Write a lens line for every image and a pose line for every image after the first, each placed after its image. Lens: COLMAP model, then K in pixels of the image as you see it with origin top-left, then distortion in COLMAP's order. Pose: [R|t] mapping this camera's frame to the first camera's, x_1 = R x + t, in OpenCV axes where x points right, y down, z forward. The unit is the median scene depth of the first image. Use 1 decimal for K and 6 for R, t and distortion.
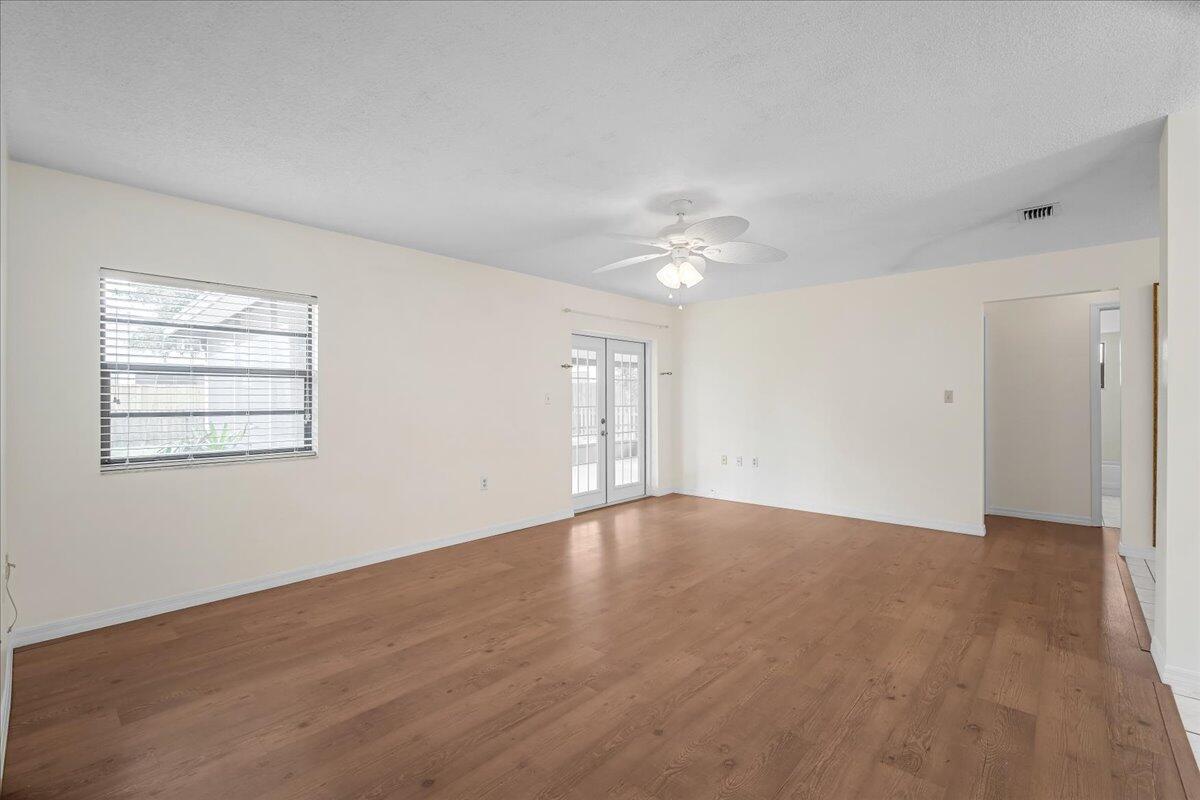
lens RADIAL K [[526.2, 0, 597.6], [0, 526.2, 397.5], [0, 0, 1]] dist [-0.010006, 0.002693]
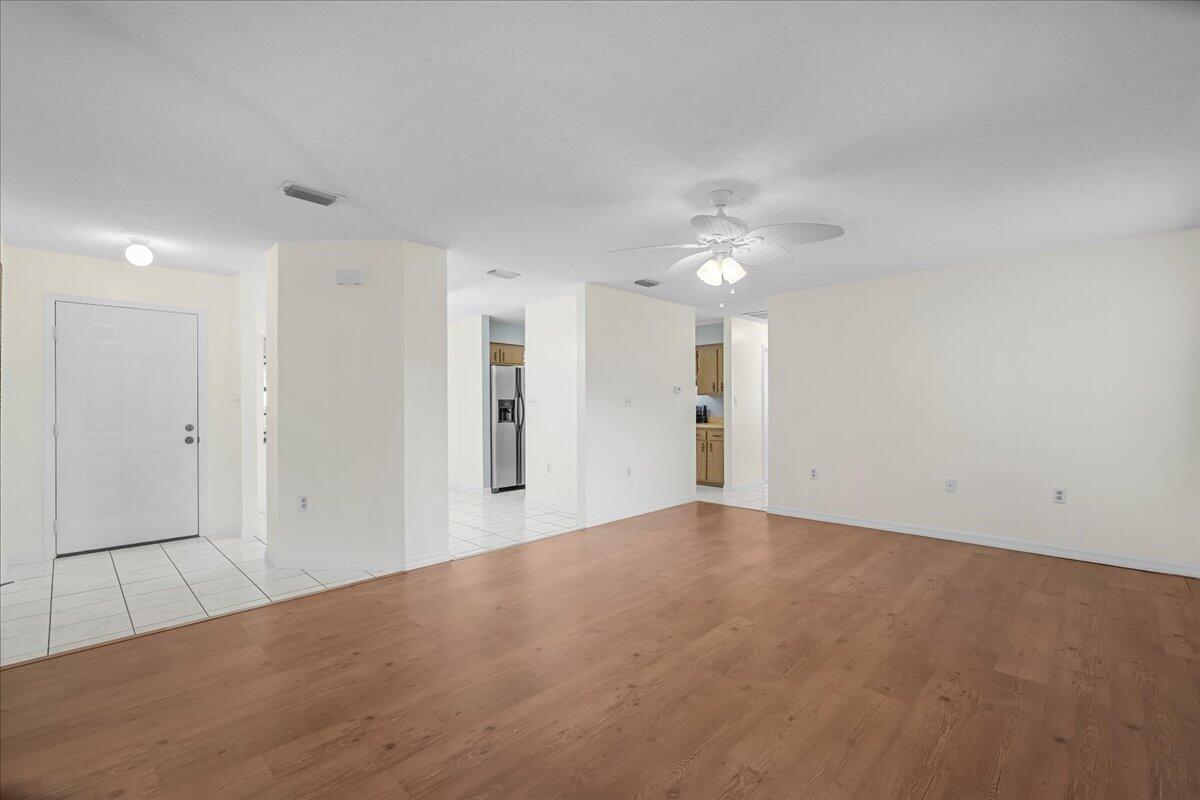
lens RADIAL K [[526.2, 0, 597.8], [0, 526.2, 404.5], [0, 0, 1]] dist [-0.010006, 0.002693]
pose [[-0.999300, 0.005213, 0.037055, 0.338242], [0.005343, 0.999980, 0.003412, 0.000148], [-0.037036, 0.003607, -0.999307, 1.907783]]
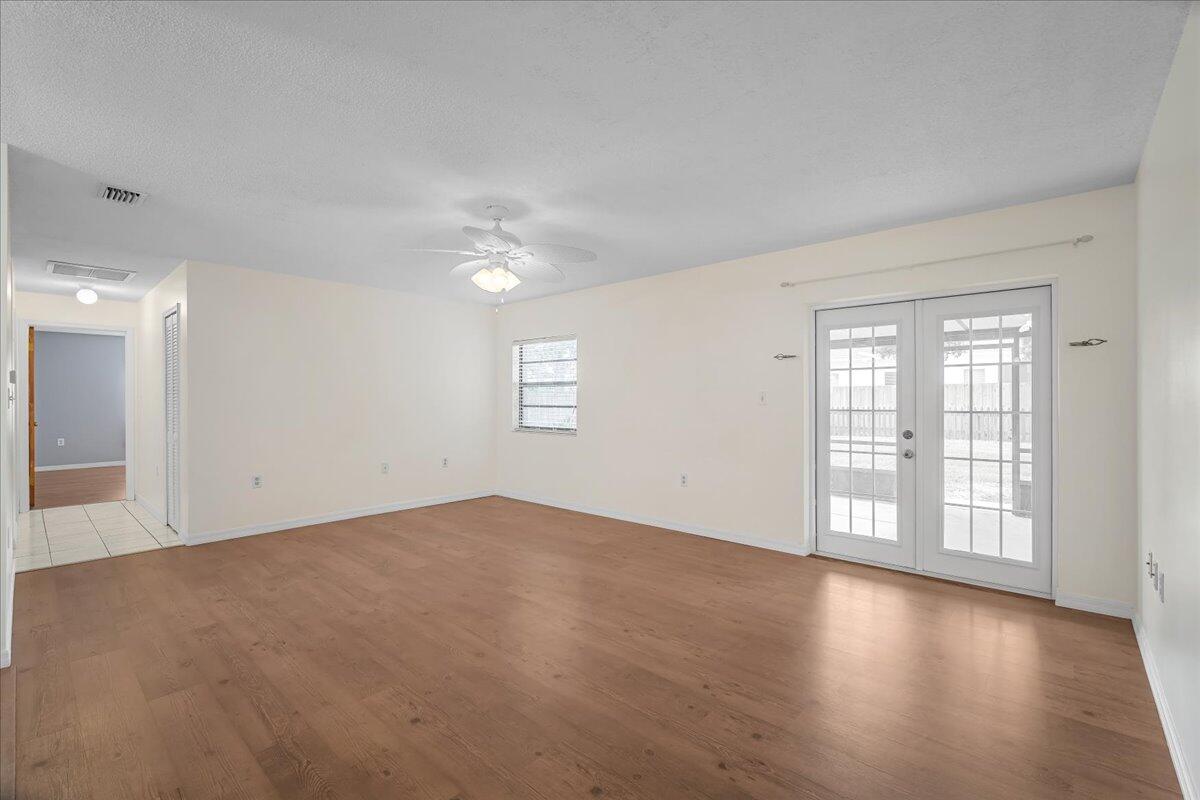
lens RADIAL K [[526.2, 0, 597.6], [0, 526.2, 401.4], [0, 0, 1]] dist [-0.010006, 0.002693]
pose [[-0.000933, 0.007579, -0.999971, 1.161020], [0.004645, 0.999961, 0.007575, -0.001610], [0.999989, -0.004637, -0.000968, 1.174118]]
